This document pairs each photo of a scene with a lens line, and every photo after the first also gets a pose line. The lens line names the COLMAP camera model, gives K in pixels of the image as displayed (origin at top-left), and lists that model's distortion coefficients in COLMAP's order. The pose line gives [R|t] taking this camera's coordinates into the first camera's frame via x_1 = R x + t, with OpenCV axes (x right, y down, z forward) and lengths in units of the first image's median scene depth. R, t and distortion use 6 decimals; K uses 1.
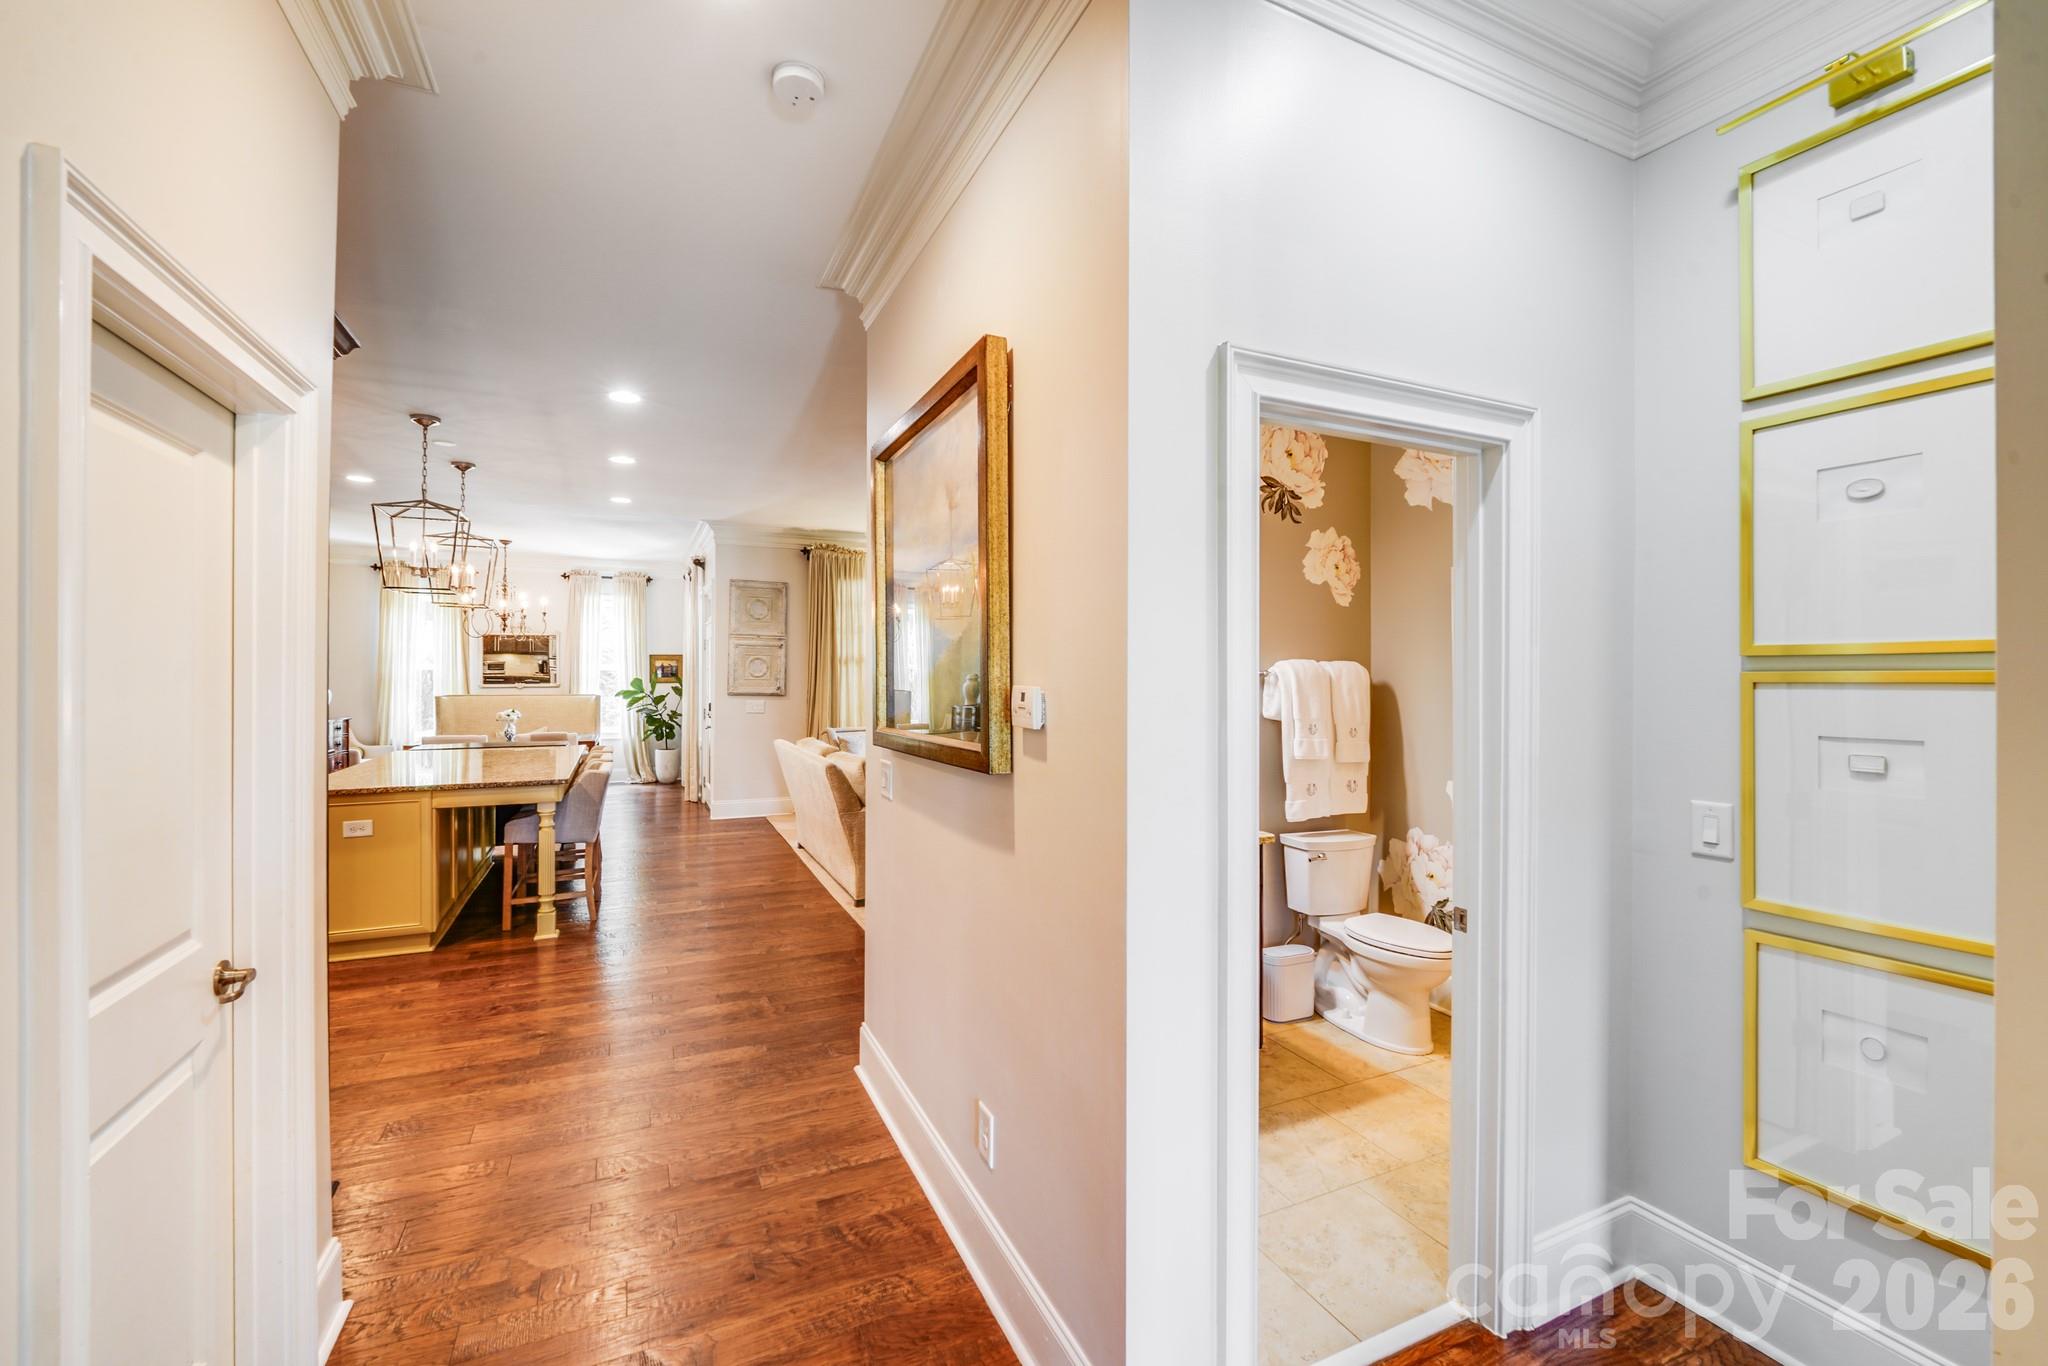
lens RADIAL K [[842.7, 0, 1019.9], [0, 842.7, 676.8], [0, 0, 1]] dist [-0.001433, -0.000048]
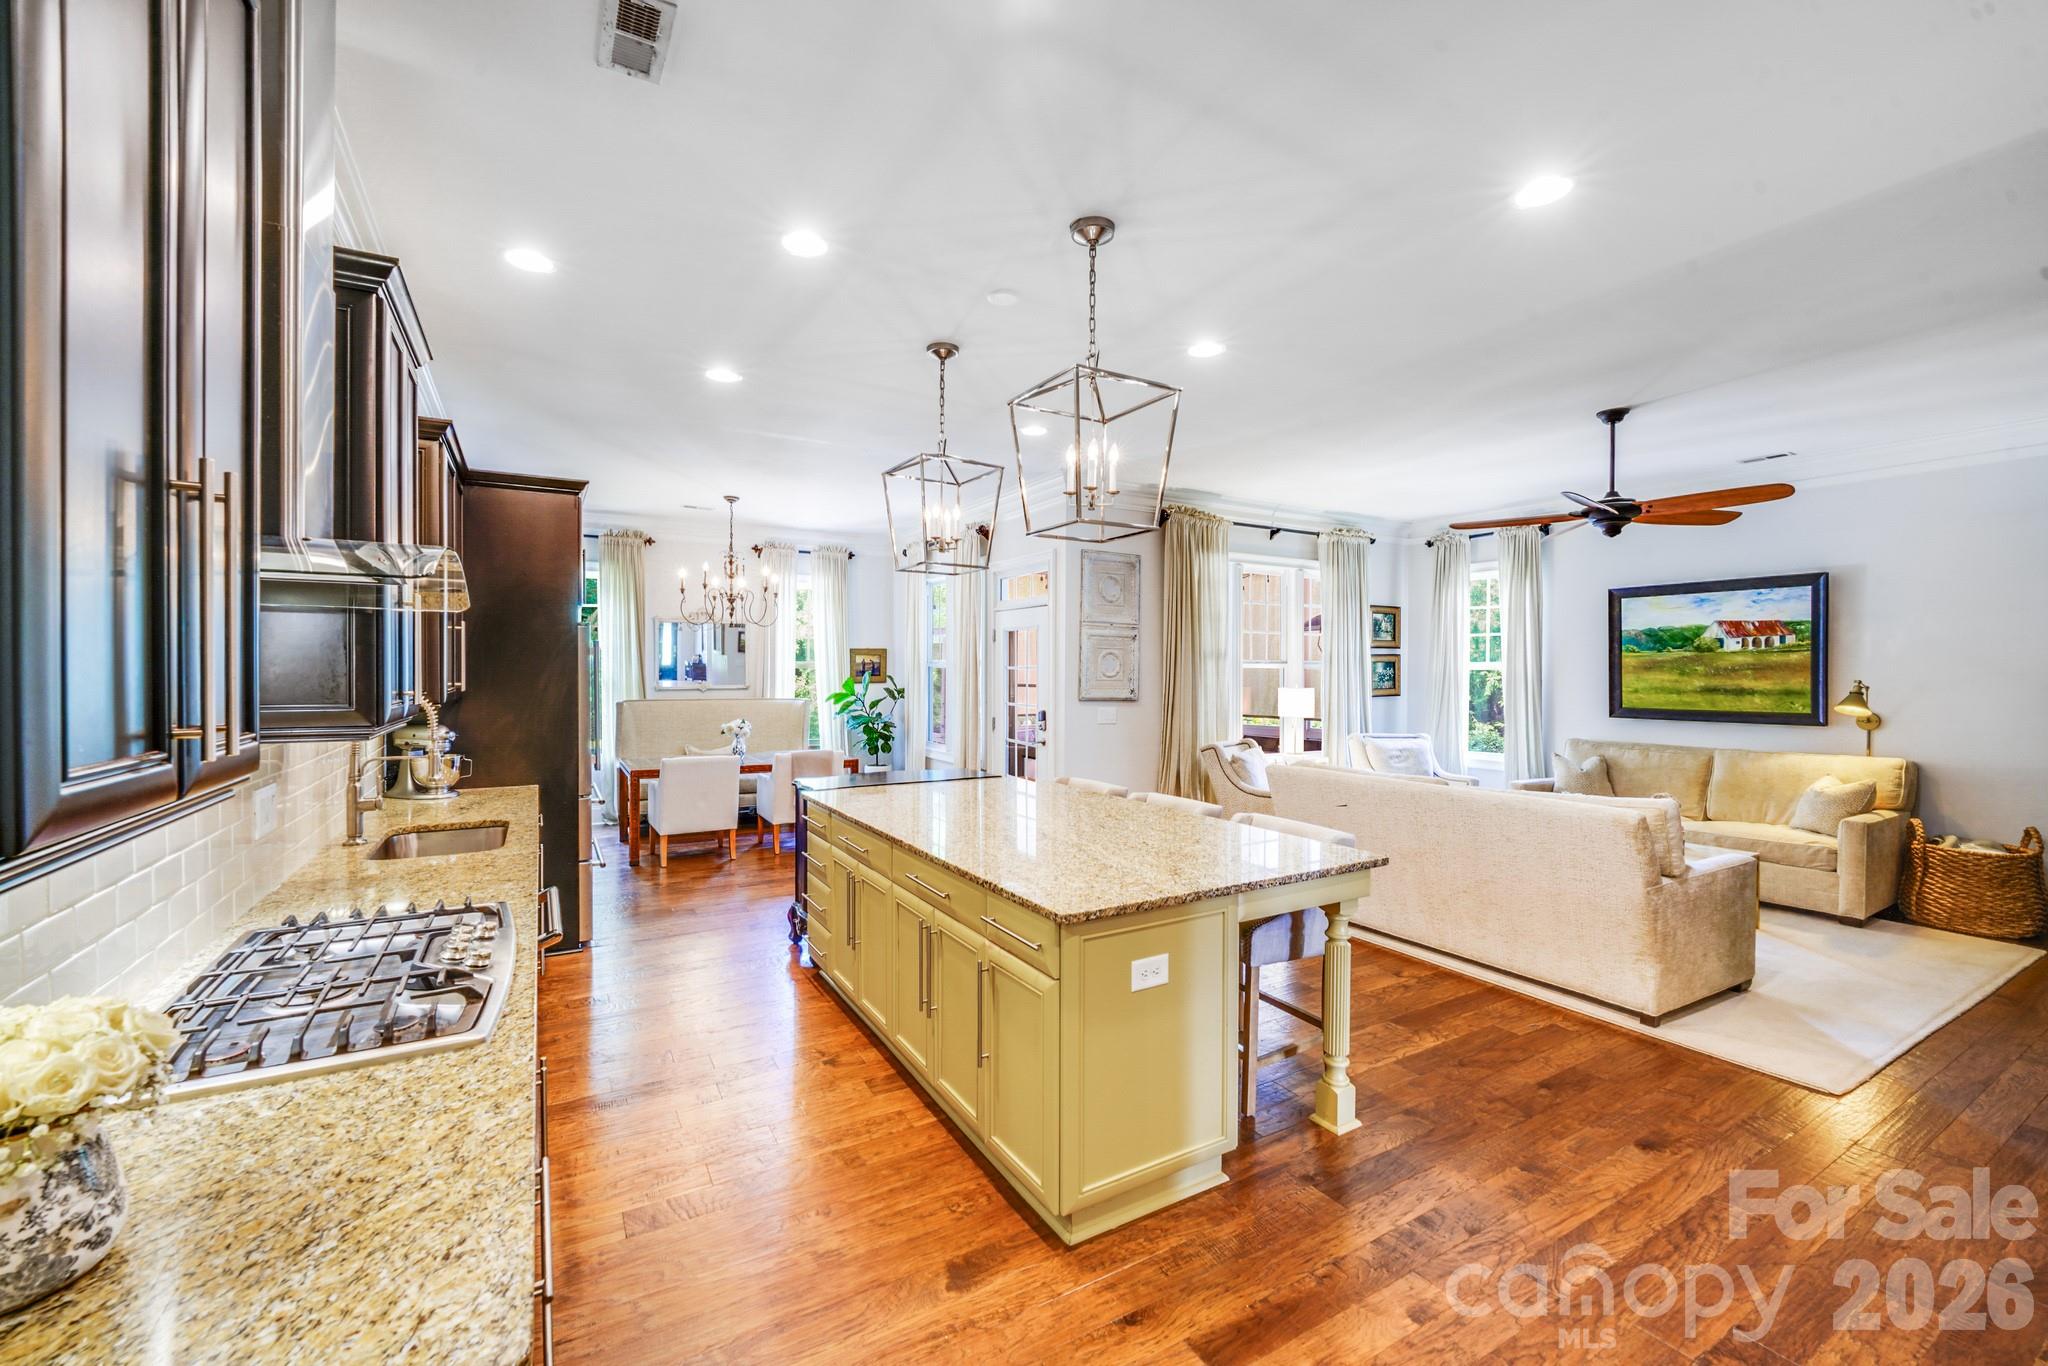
lens RADIAL K [[837.5, 0, 1026.2], [0, 837.5, 677.6], [0, 0, 1]] dist [-0.008523, -0.001994]
pose [[0.995366, -0.000559, 0.096156, -0.421902], [0.000033, 0.999985, 0.005467, -0.003408], [-0.096158, -0.005439, 0.995351, 0.224703]]
